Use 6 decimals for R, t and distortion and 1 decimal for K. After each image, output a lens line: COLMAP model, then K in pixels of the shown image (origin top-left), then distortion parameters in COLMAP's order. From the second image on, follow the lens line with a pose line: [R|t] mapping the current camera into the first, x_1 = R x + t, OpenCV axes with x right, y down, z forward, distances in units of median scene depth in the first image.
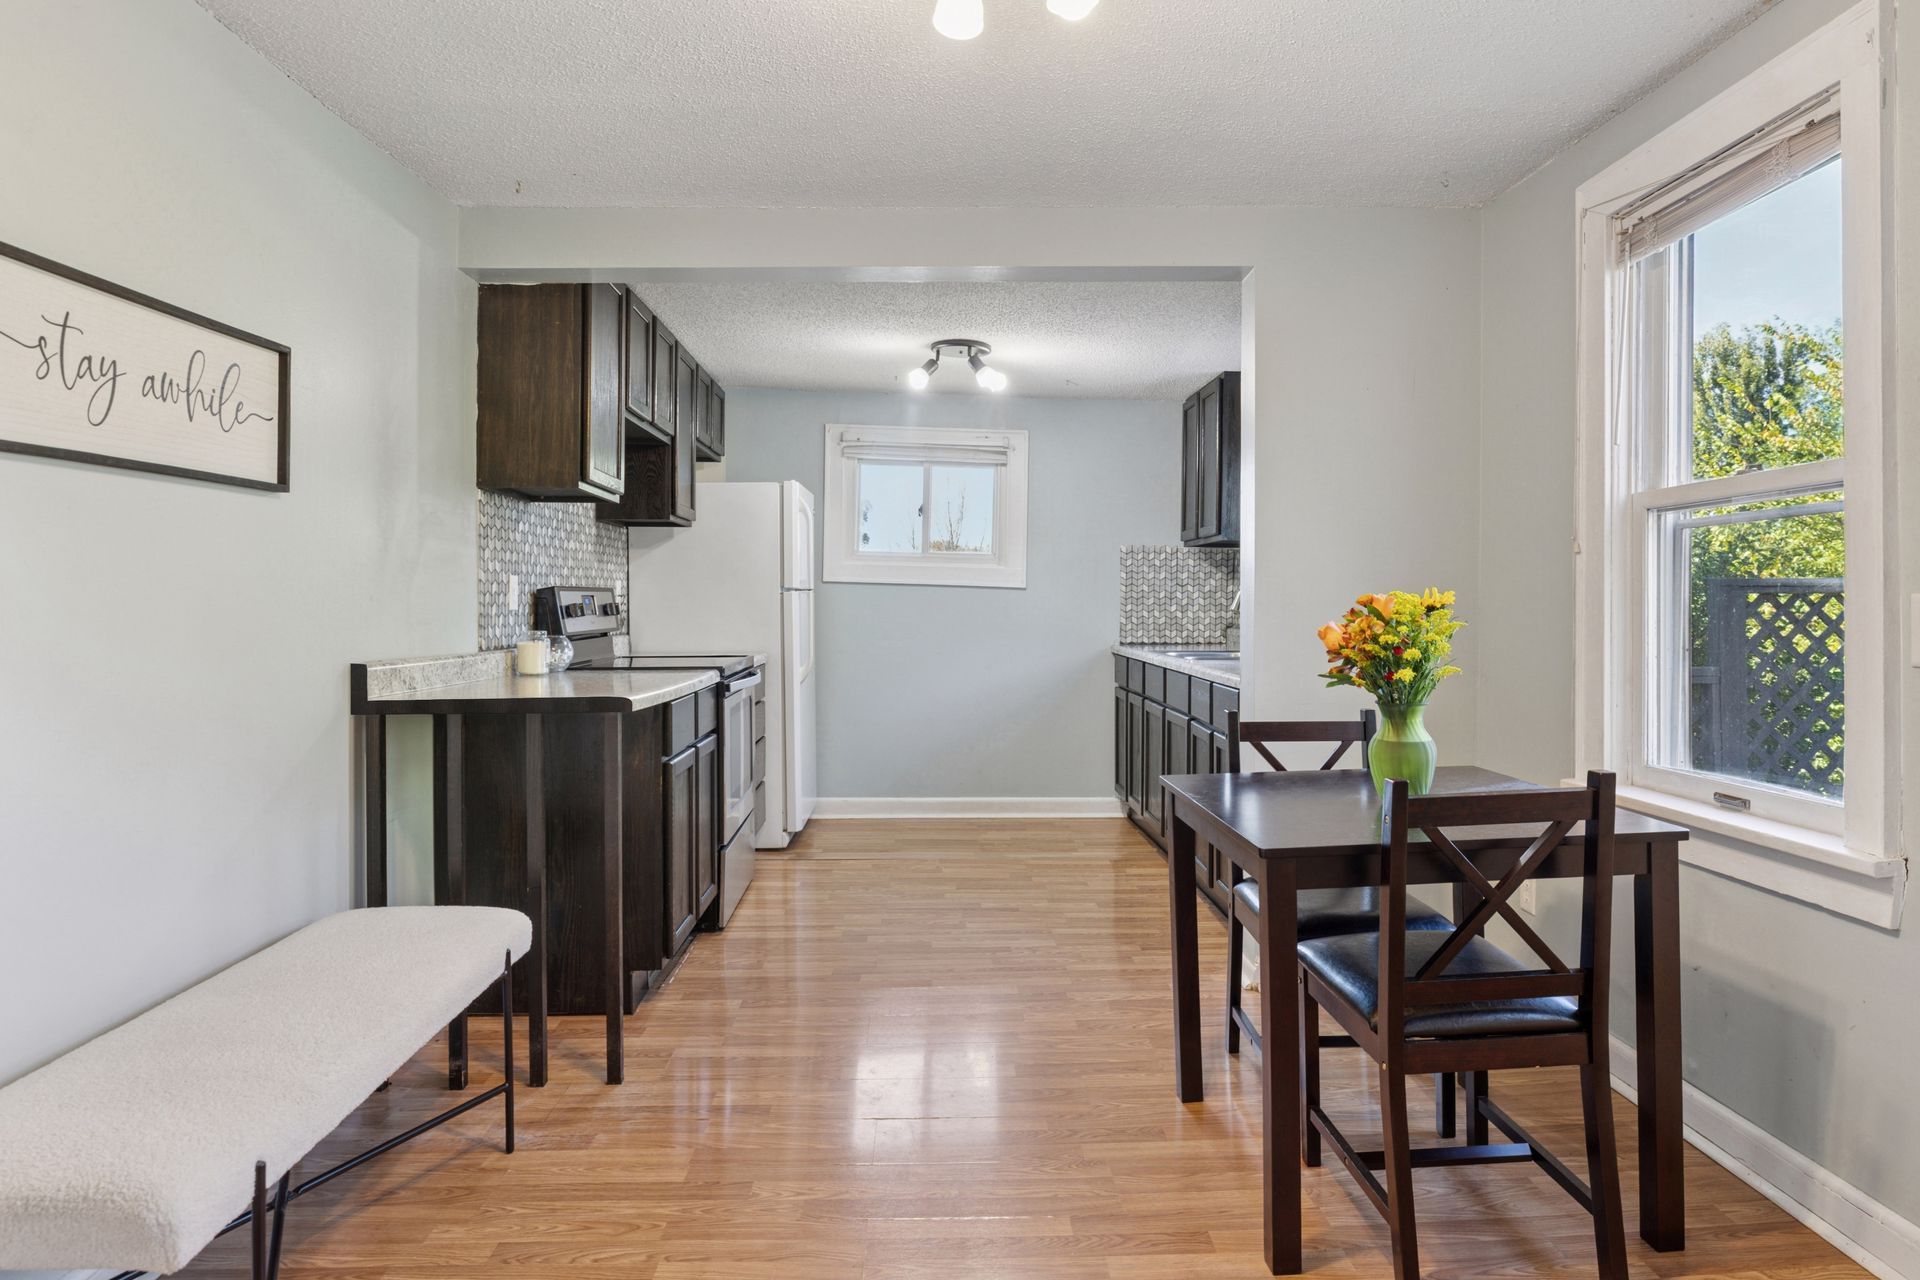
lens RADIAL K [[1150.8, 0, 979.9], [0, 1150.8, 610.1], [0, 0, 1]] dist [0.005431, -0.004599]
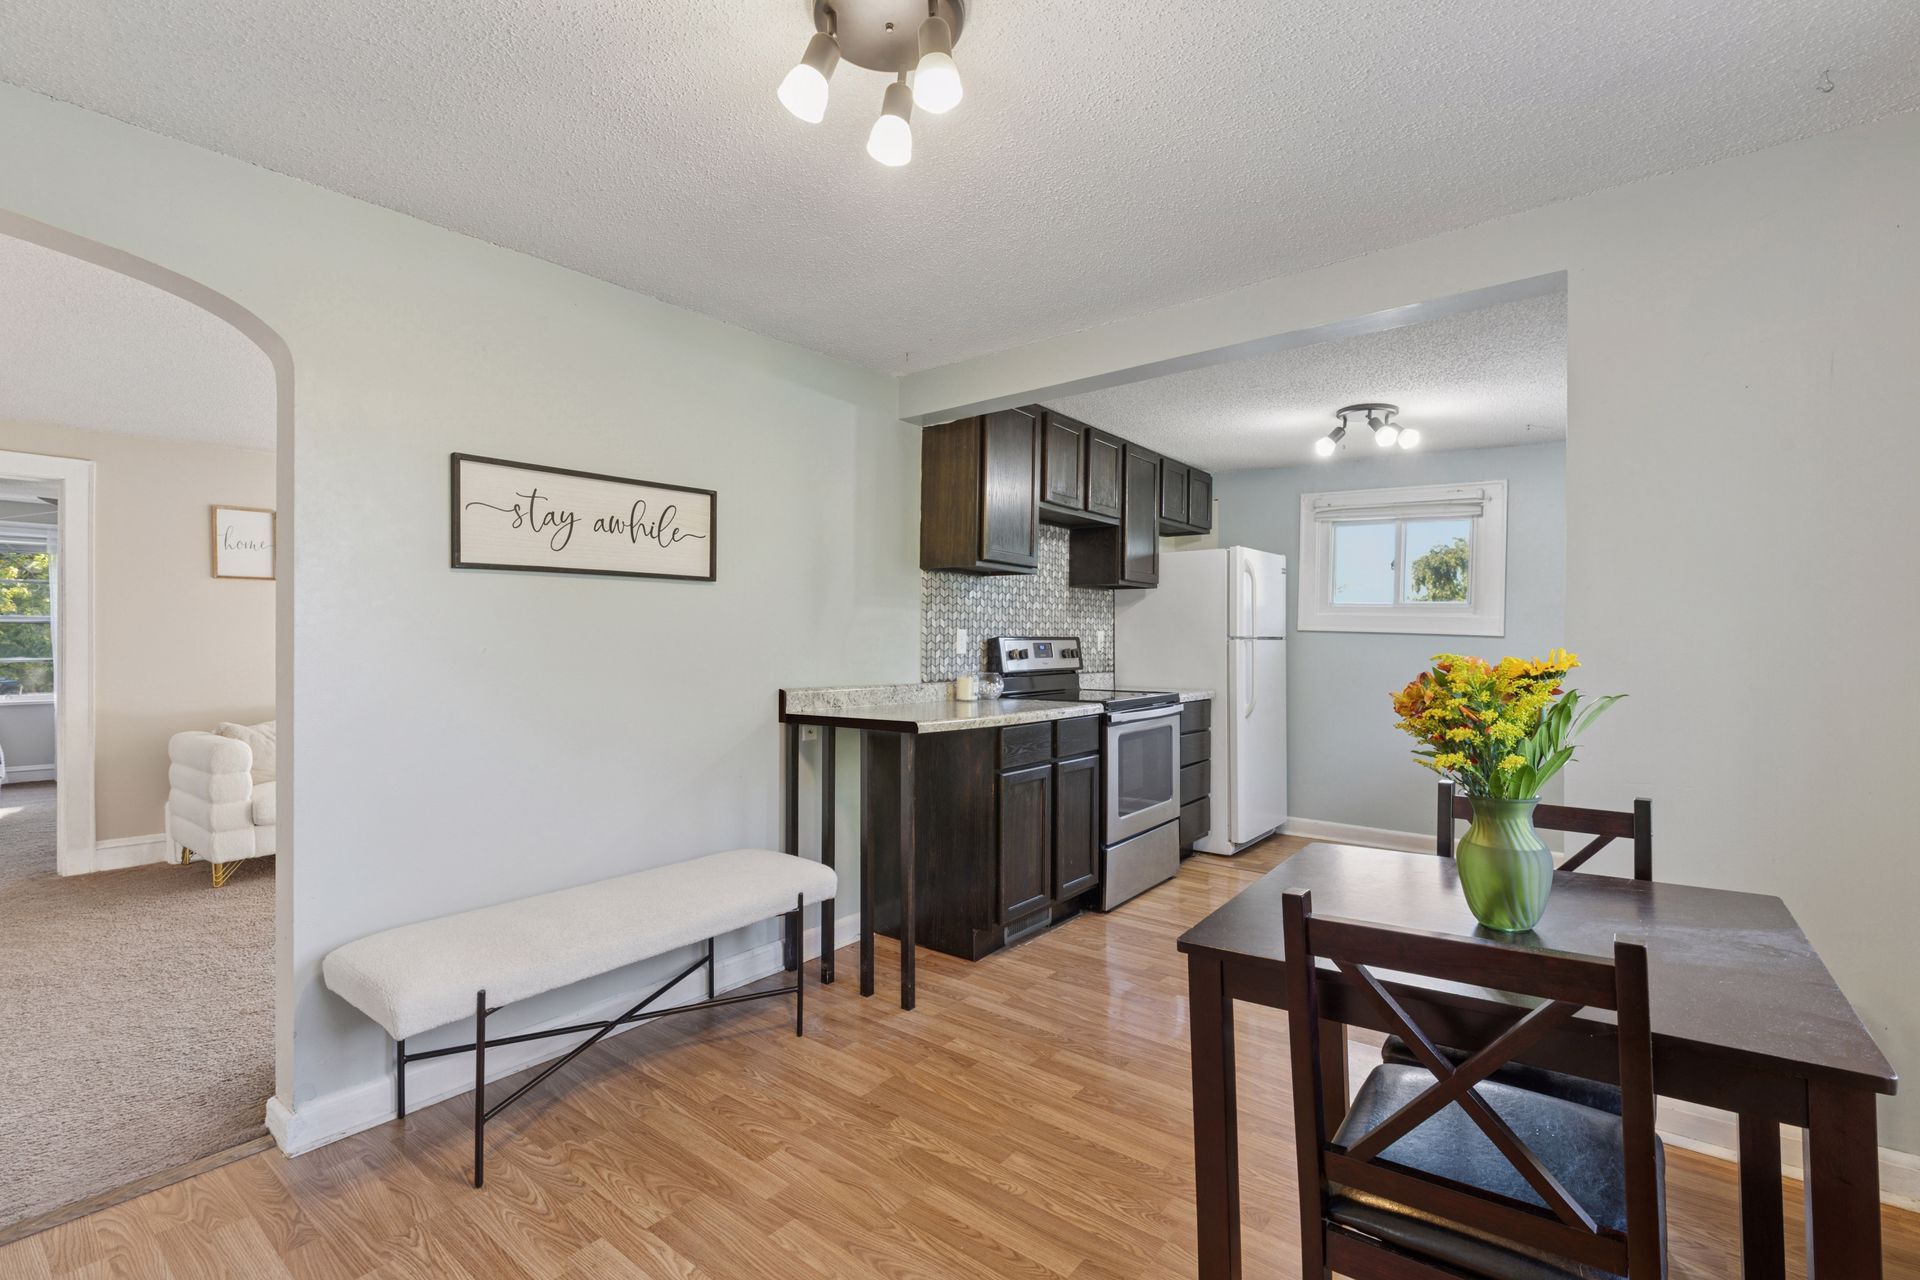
lens RADIAL K [[872.6, 0, 969.4], [0, 872.6, 638.9], [0, 0, 1]] dist [0.001700, -0.001369]
pose [[0.765154, 0.003229, -0.643839, 0.269999], [-0.010337, 0.999920, -0.007271, -0.010218], [0.643764, 0.012219, 0.765127, 0.179676]]
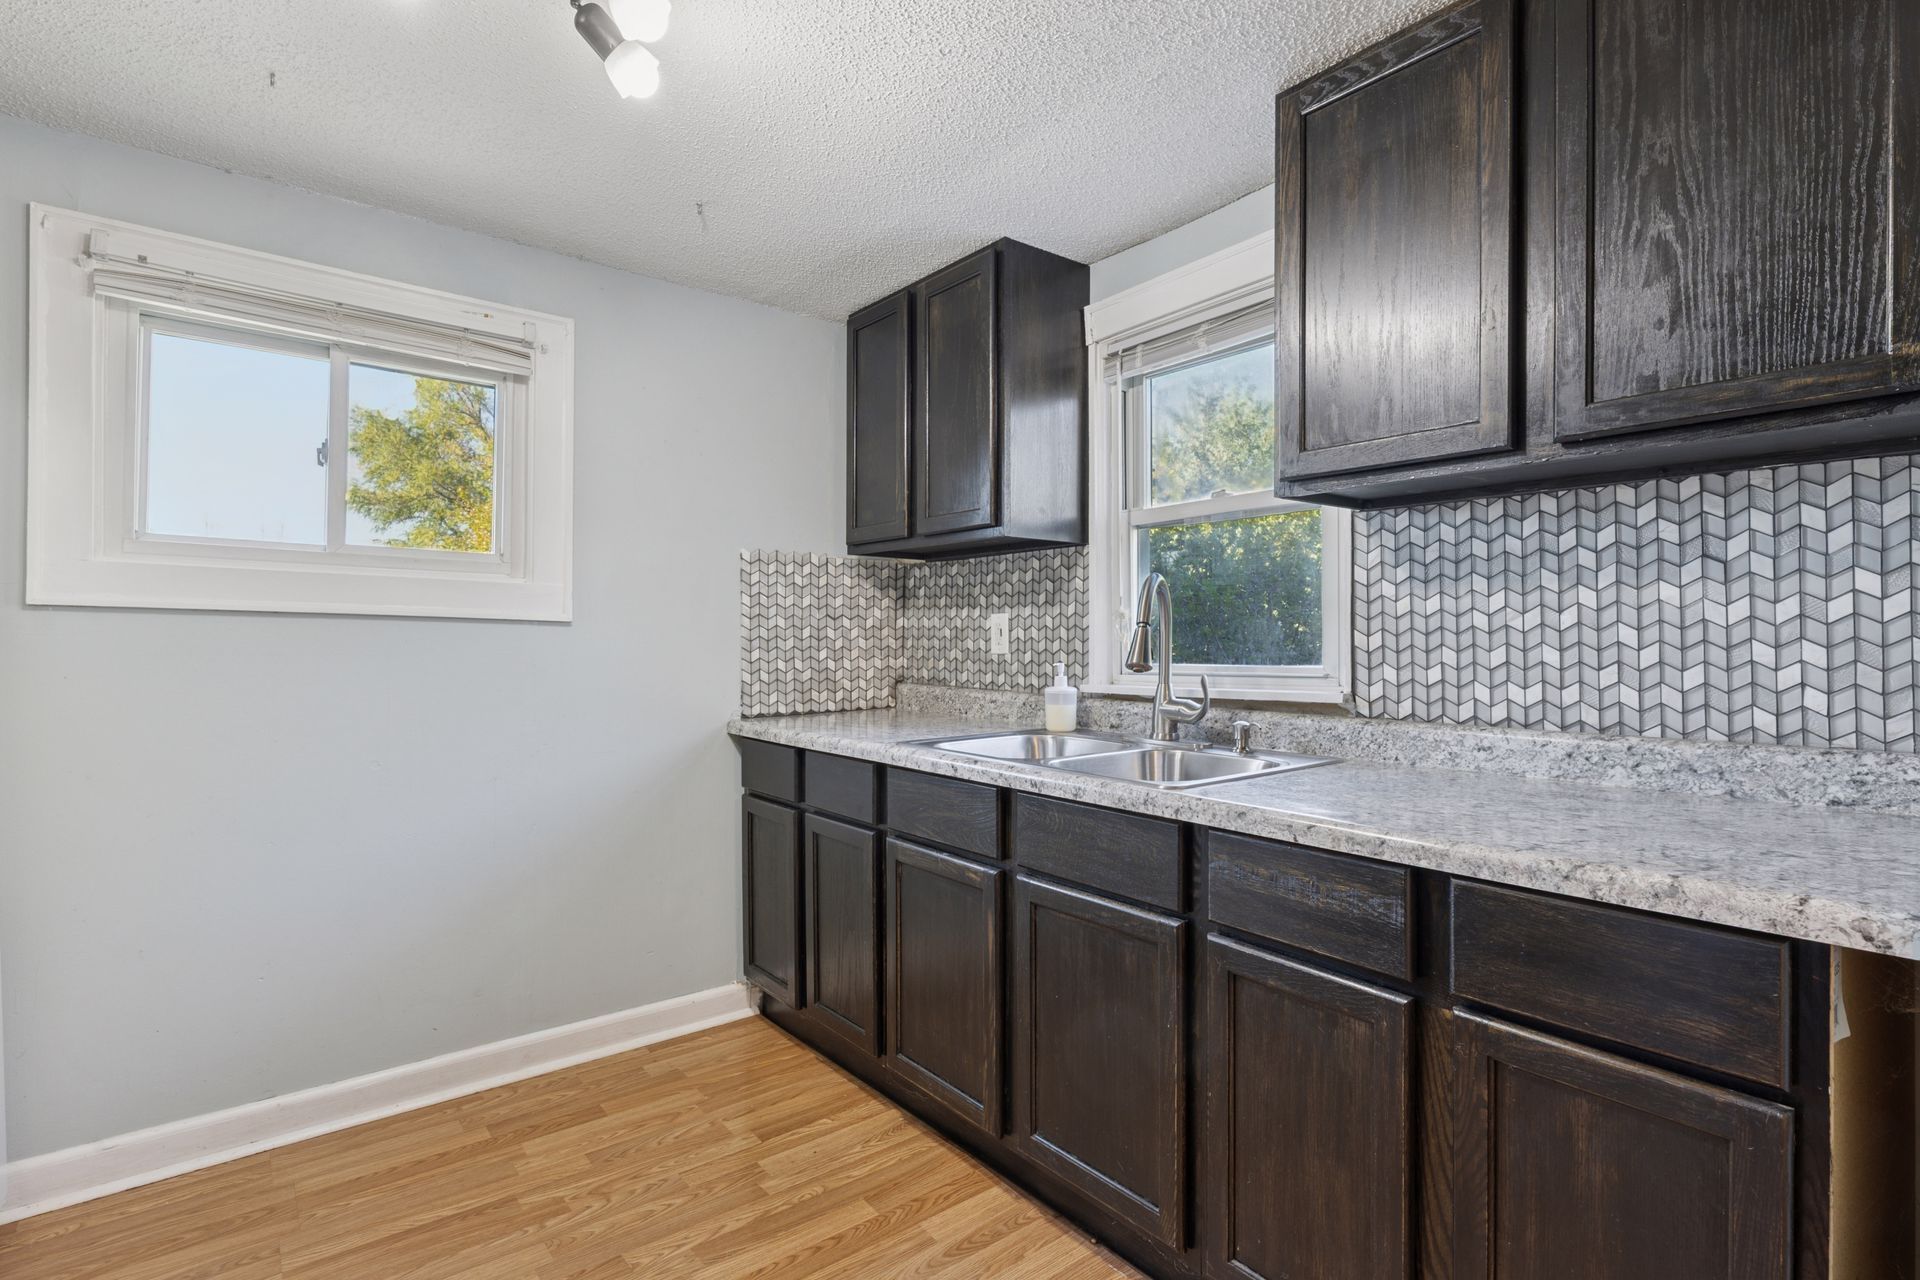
lens RADIAL K [[950.5, 0, 974.8], [0, 950.5, 637.9], [0, 0, 1]] dist [0.006077, 0.000333]
pose [[0.809326, -0.009096, 0.587289, -0.101988], [0.010885, 0.999941, 0.000486, -0.015530], [-0.587259, 0.006000, 0.809377, 0.841308]]
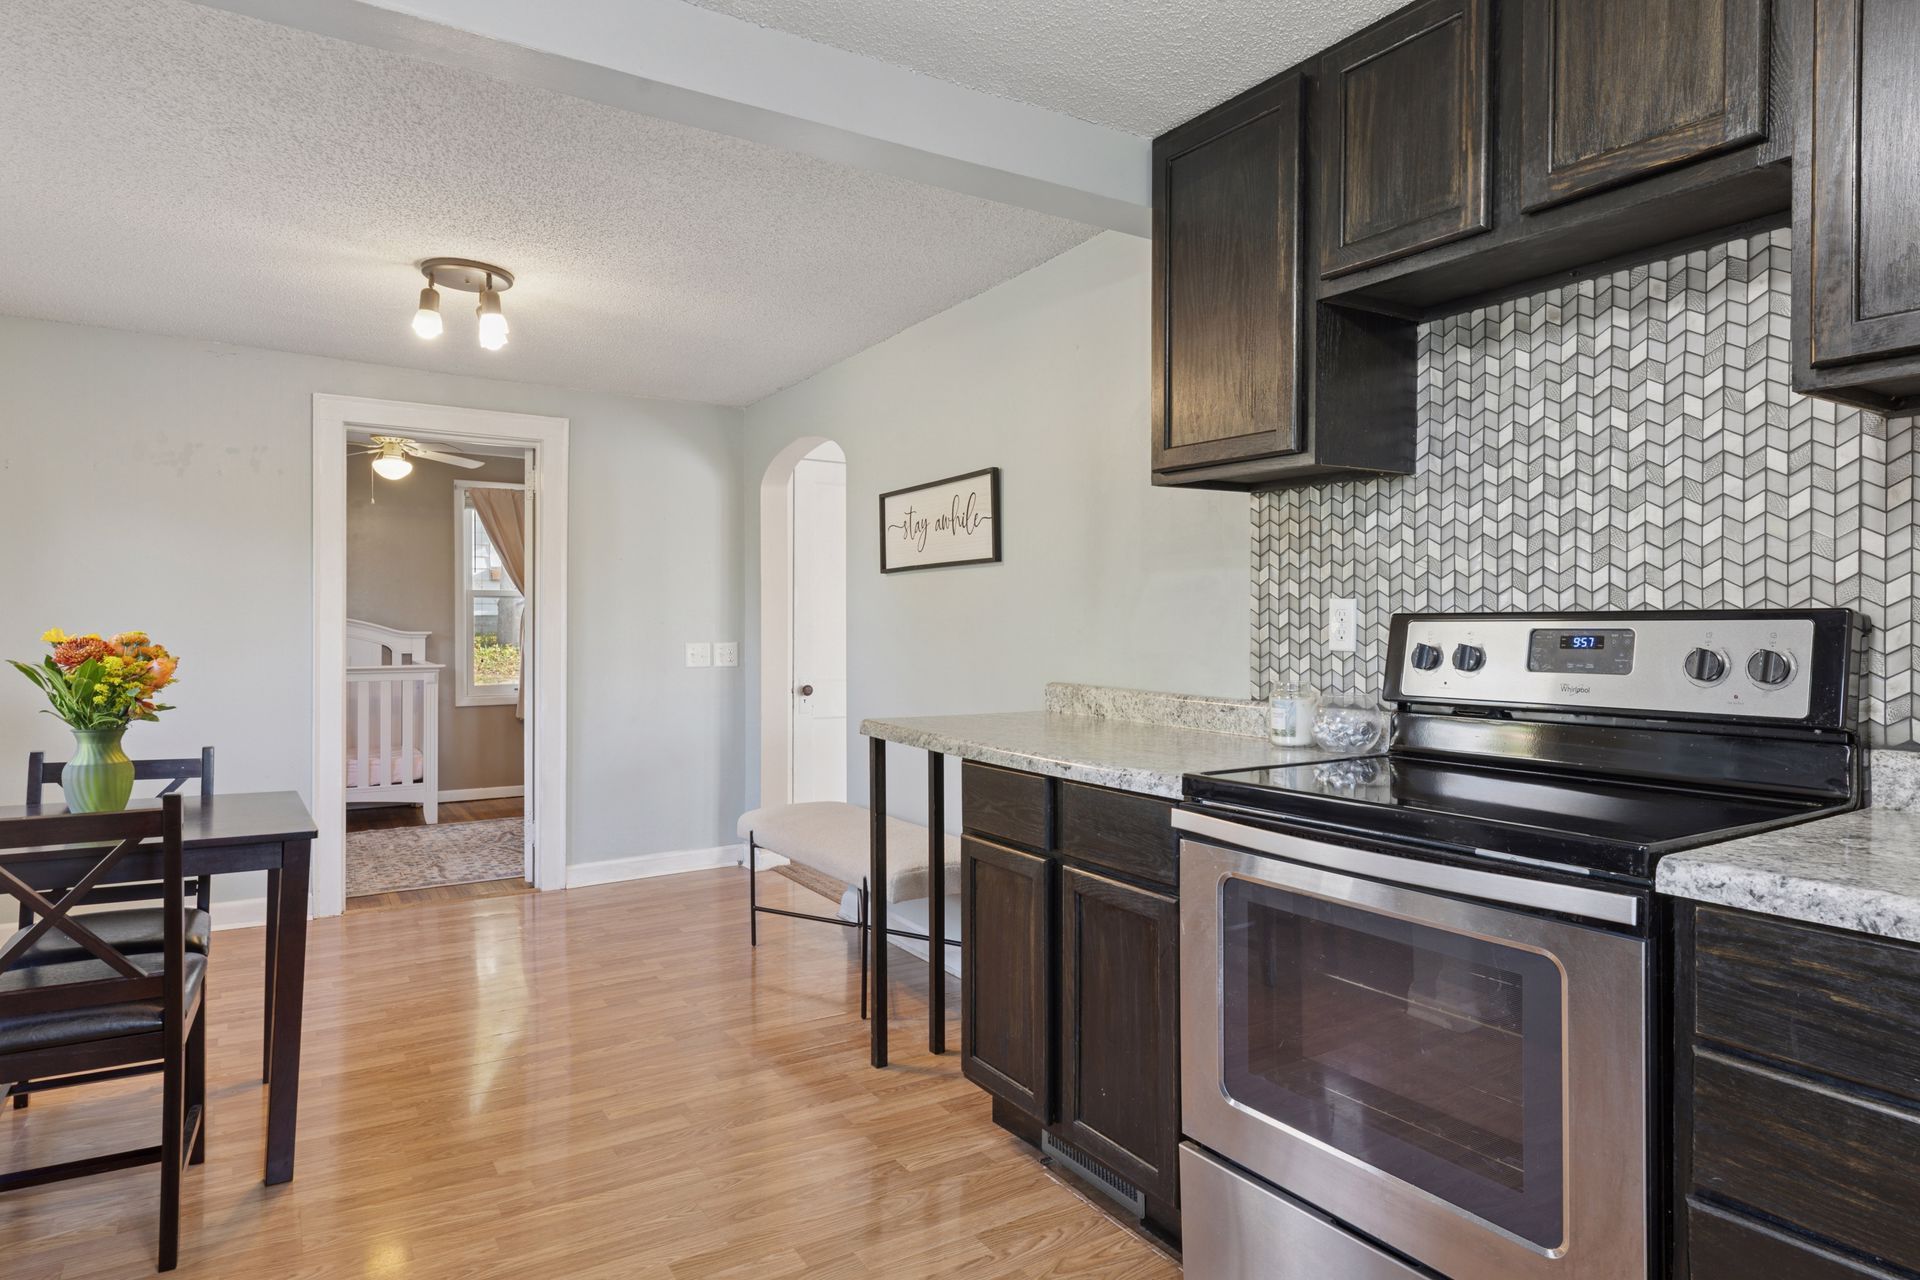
lens RADIAL K [[1150.8, 0, 972.1], [0, 1150.8, 625.3], [0, 0, 1]] dist [0.005431, -0.004599]
pose [[-0.874582, 0.002353, -0.484872, 0.099077], [-0.002893, 0.999945, 0.010070, -0.019716], [0.484869, 0.010210, -0.874527, 1.387182]]
